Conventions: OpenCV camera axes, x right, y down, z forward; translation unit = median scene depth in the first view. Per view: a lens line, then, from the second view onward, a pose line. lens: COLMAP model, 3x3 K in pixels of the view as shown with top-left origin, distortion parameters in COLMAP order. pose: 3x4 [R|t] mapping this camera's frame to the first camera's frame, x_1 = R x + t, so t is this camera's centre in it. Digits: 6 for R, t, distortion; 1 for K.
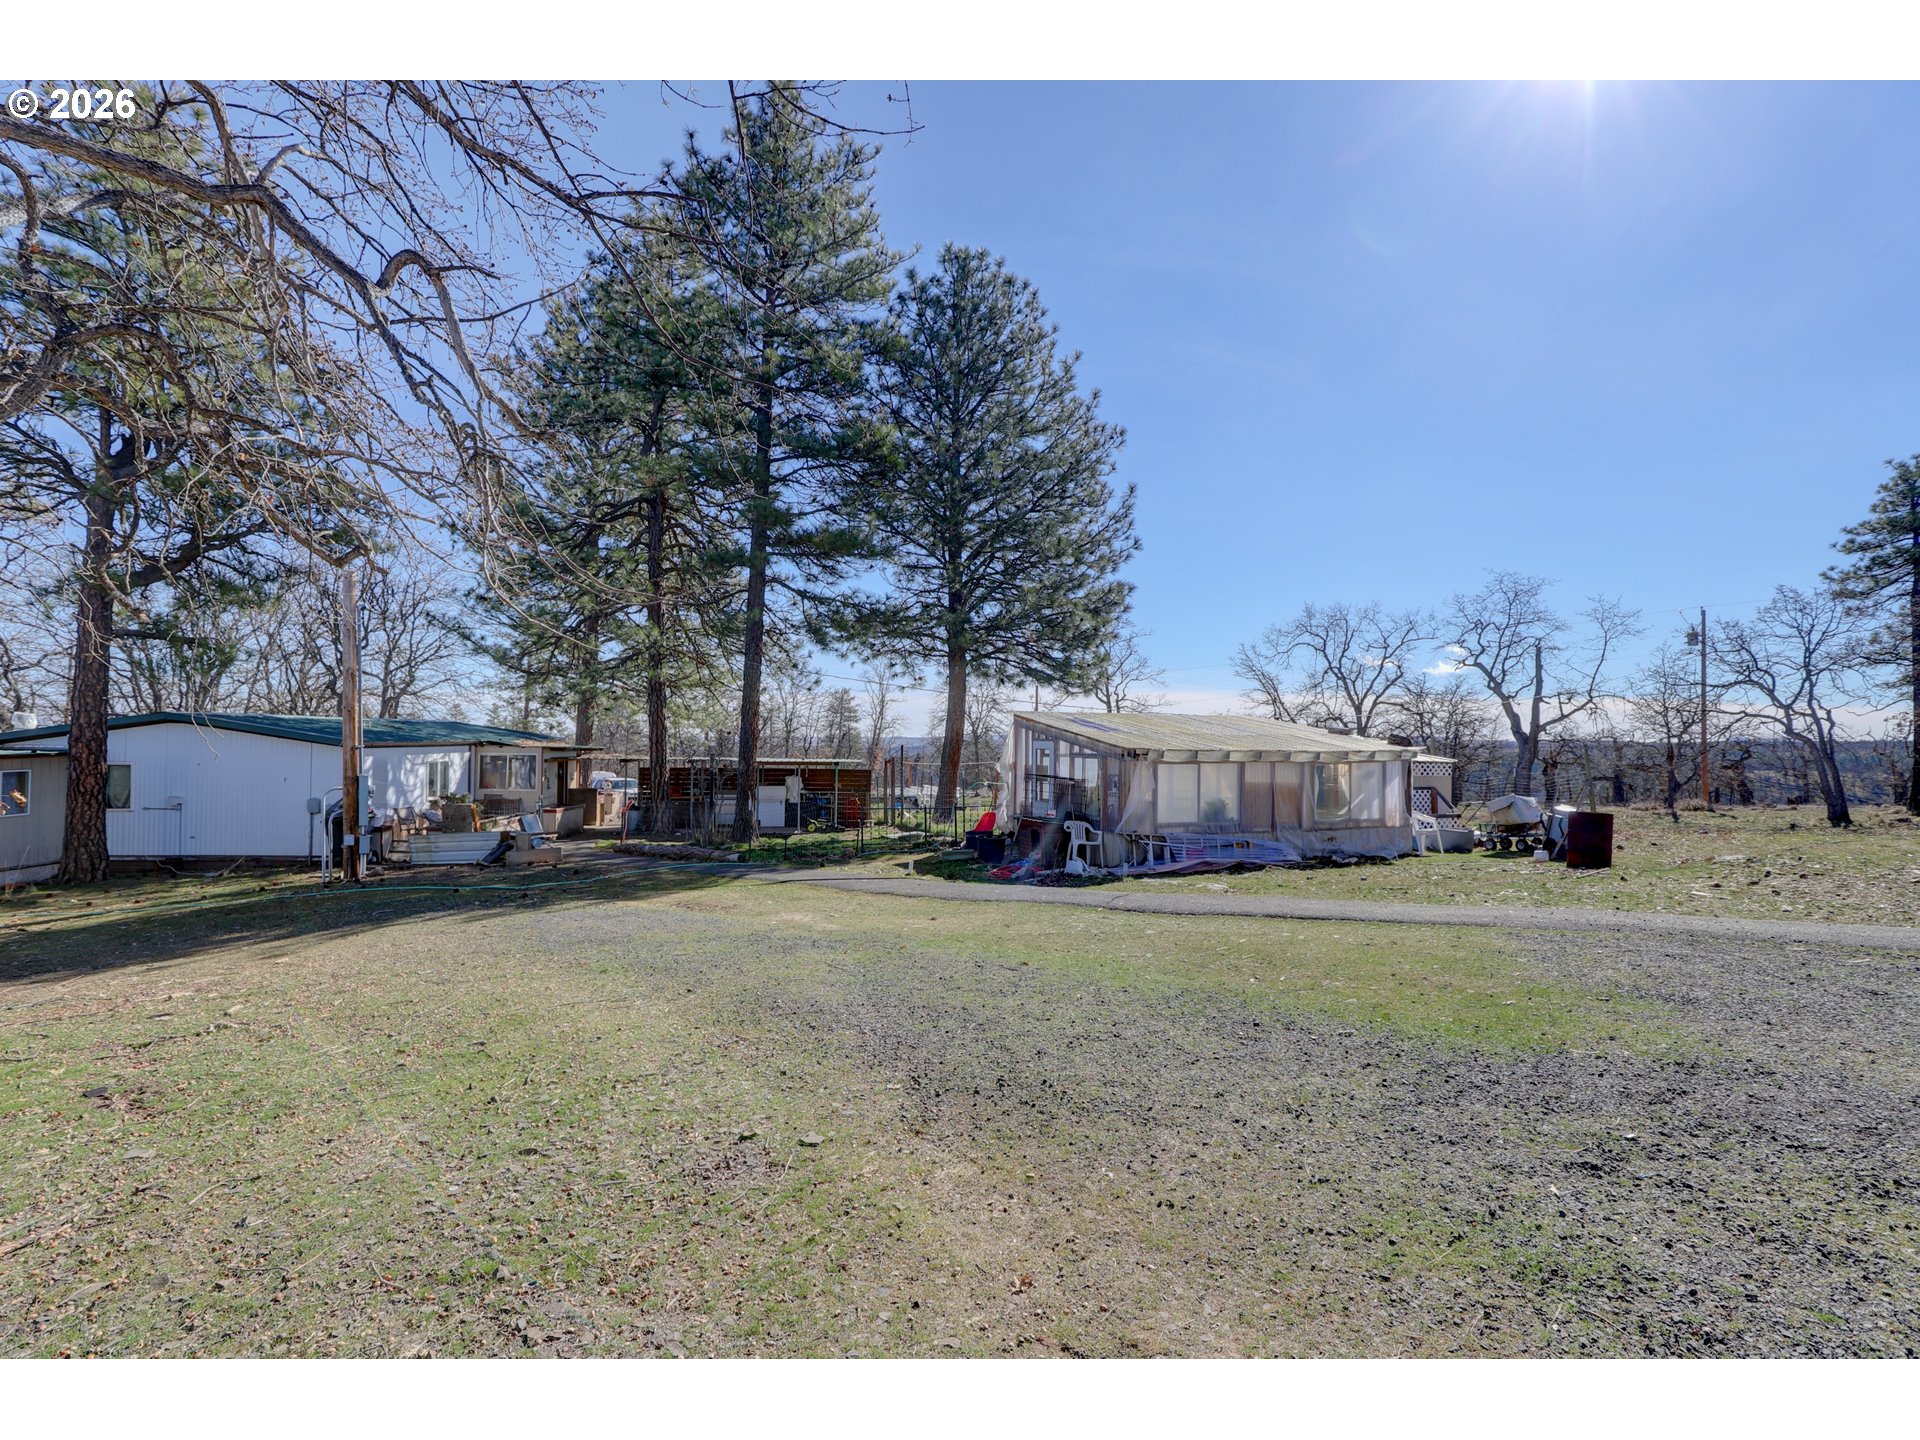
lens RADIAL K [[866.9, 0, 960.0], [0, 866.9, 720.0], [0, 0, 1]] dist [-0.001285, -0.000547]
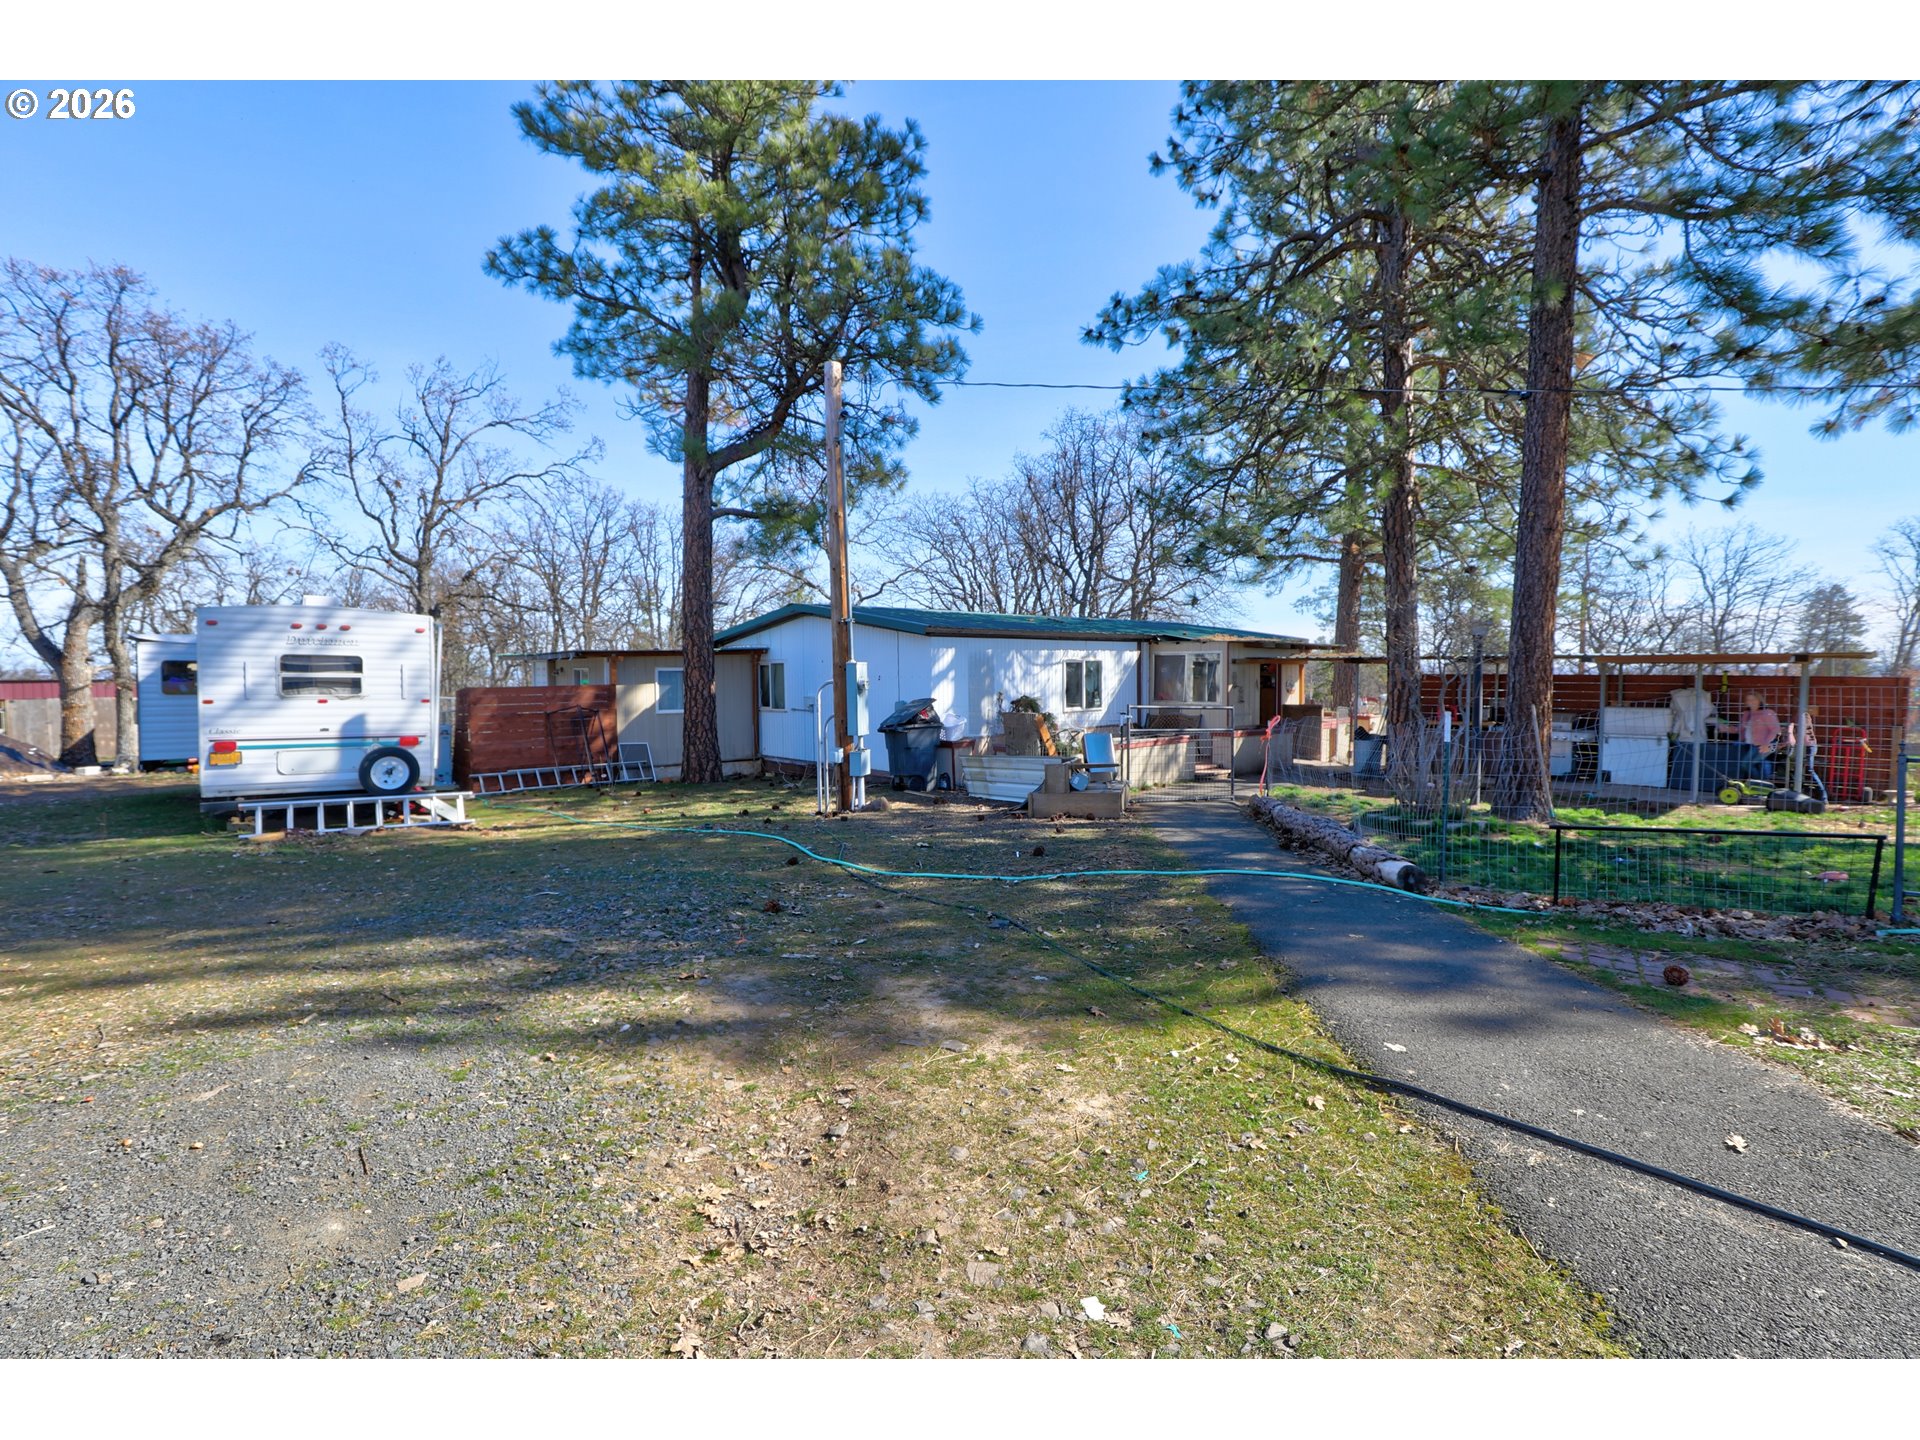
lens RADIAL K [[866.9, 0, 960.0], [0, 866.9, 720.0], [0, 0, 1]] dist [-0.001285, -0.000547]
pose [[0.604917, 0.030832, -0.795691, -0.052580], [0.030360, 0.997631, 0.061738, 0.042982], [0.795710, -0.061504, 0.602547, 0.399562]]
